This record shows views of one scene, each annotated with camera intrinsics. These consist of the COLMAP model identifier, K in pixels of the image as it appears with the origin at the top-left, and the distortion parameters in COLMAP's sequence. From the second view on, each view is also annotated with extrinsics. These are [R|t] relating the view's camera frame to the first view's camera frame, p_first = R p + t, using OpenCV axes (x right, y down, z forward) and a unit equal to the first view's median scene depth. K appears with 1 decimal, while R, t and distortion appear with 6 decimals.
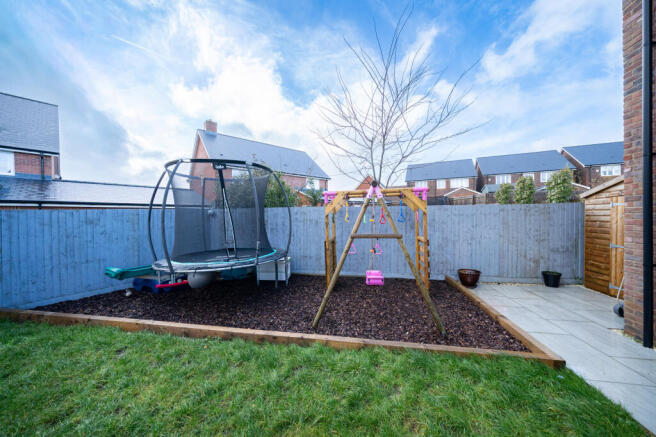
lens RADIAL K [[230.0, 0, 328.0], [0, 230.0, 218.5], [0, 0, 1]] dist [0.000475, 0.000039]
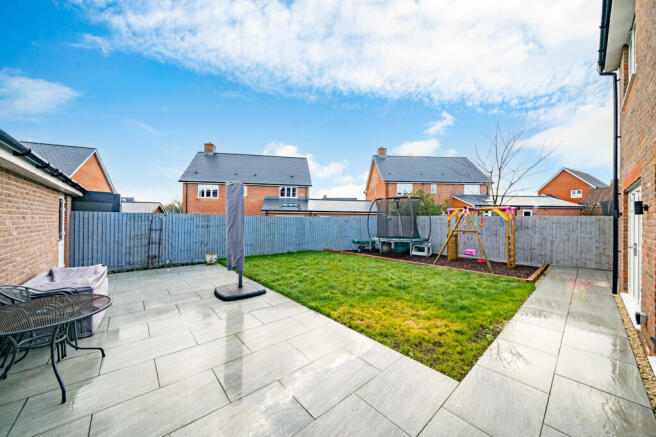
lens RADIAL K [[230.0, 0, 328.0], [0, 230.0, 218.5], [0, 0, 1]] dist [0.000475, 0.000039]
pose [[0.783697, 0.018588, -0.620865, 0.298952], [-0.027446, 0.999612, -0.004717, 0.002830], [0.620537, 0.020737, 0.783903, -0.860041]]
